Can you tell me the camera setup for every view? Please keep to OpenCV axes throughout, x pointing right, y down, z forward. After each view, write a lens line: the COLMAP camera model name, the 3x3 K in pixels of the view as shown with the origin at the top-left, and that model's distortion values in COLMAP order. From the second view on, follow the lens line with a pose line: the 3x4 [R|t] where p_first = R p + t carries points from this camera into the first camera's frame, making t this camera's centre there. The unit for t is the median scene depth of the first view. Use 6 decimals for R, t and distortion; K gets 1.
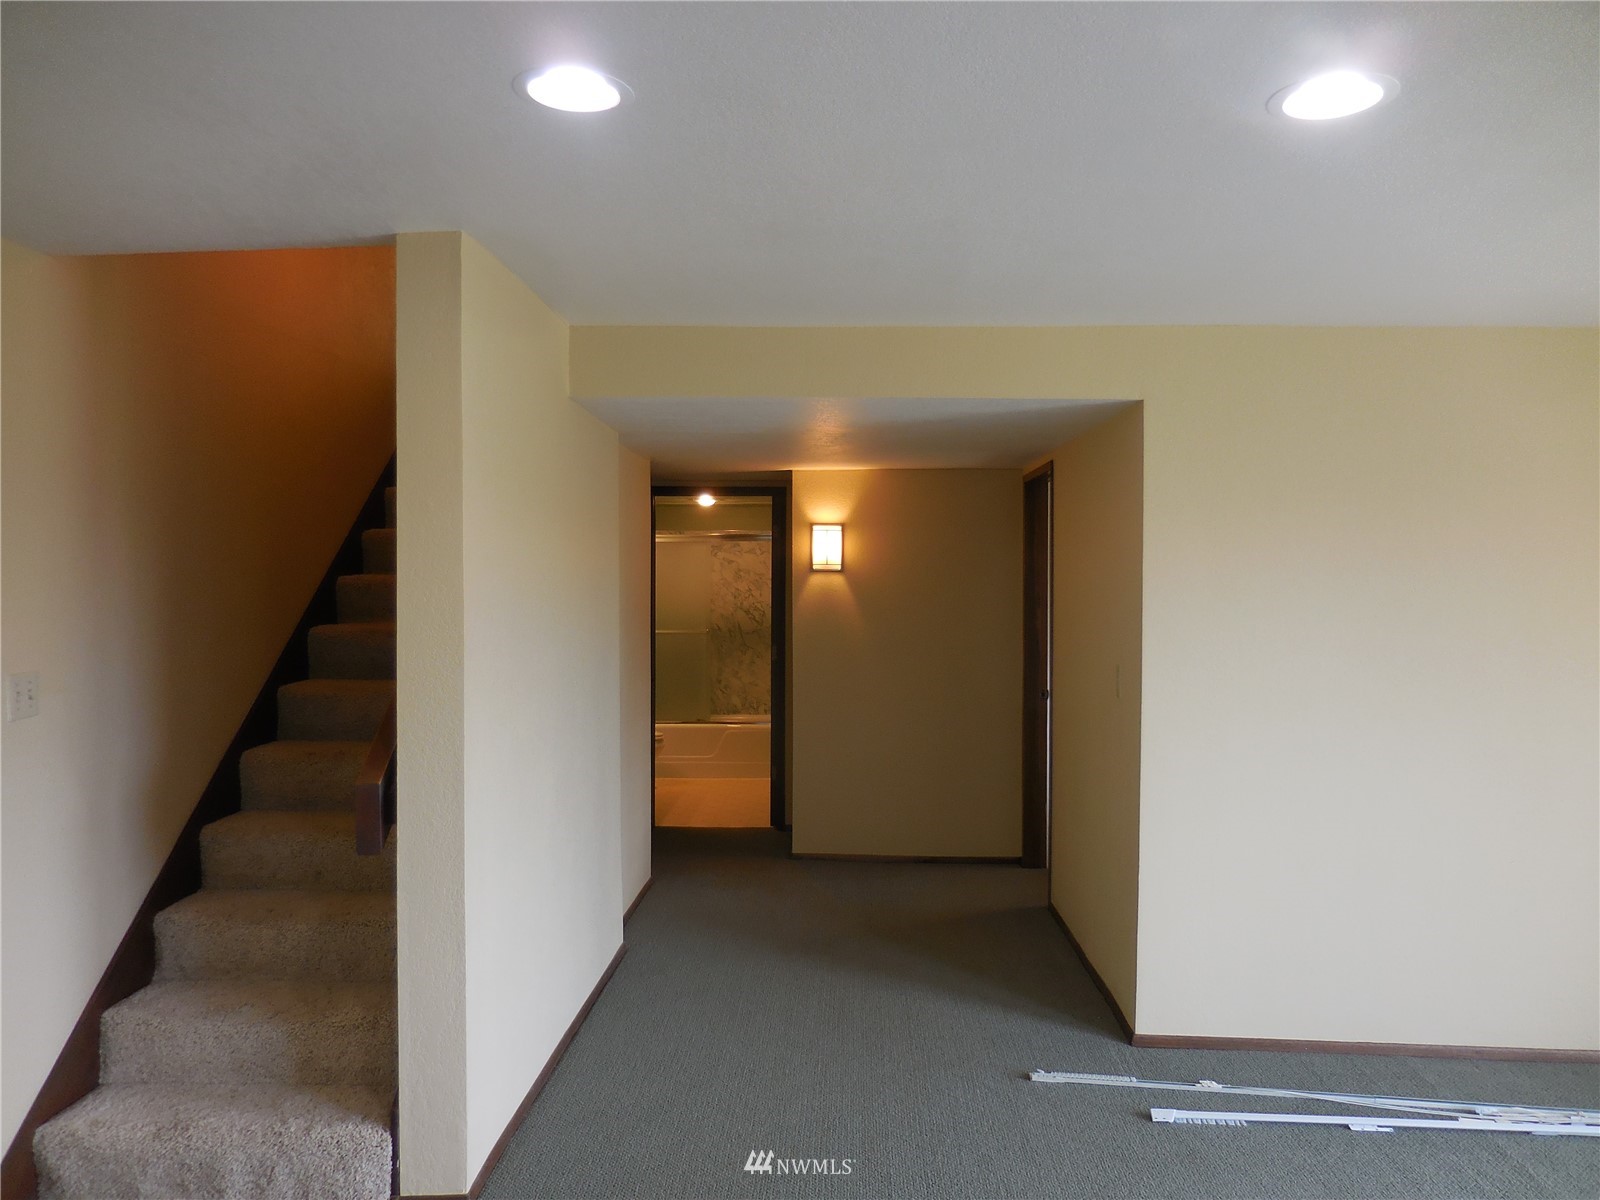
lens RADIAL K [[1173.7, 0, 798.4], [0, 1173.7, 604.1], [0, 0, 1]] dist [0.000106, 0.000001]
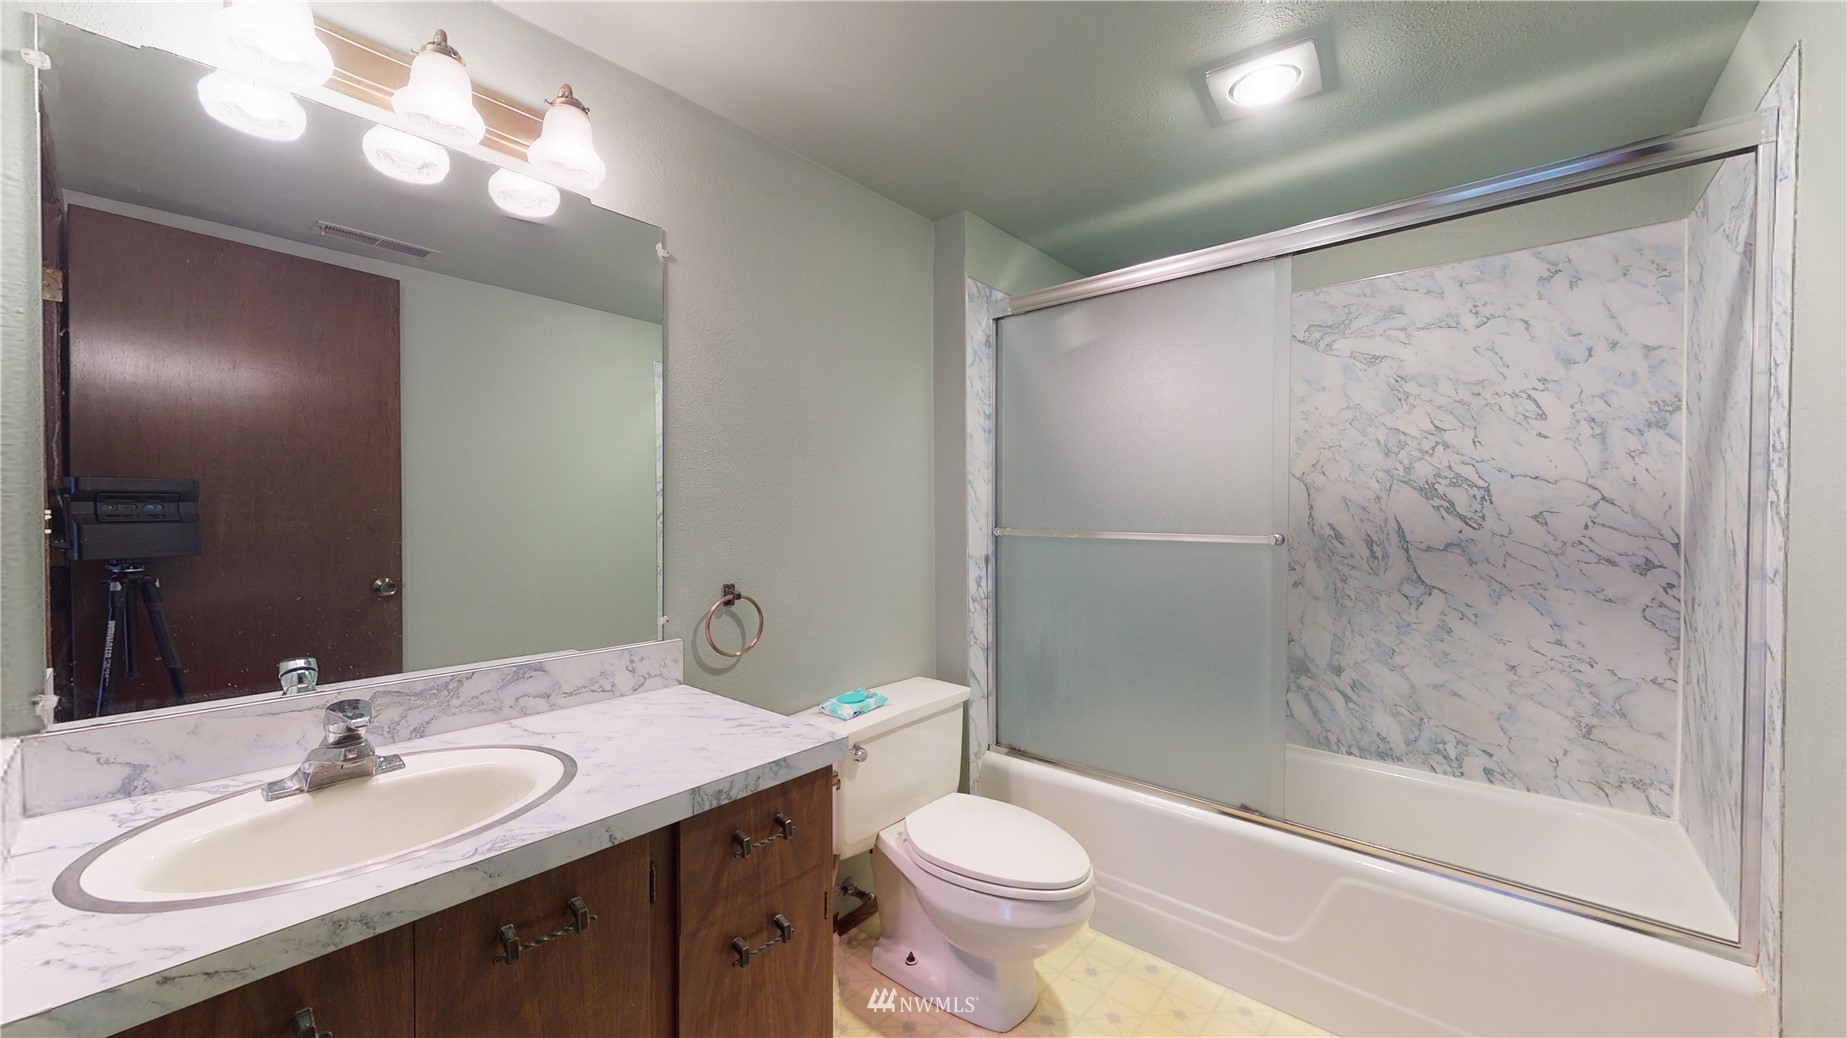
lens RADIAL K [[679.3, 0, 926.8], [0, 679.3, 521.9], [0, 0, 1]] dist [-0.000123, -0.000651]
pose [[0.825244, 0.010646, -0.564677, -0.052747], [0.000471, 0.999809, 0.019538, 0.012035], [0.564777, -0.016390, 0.825081, 0.736222]]
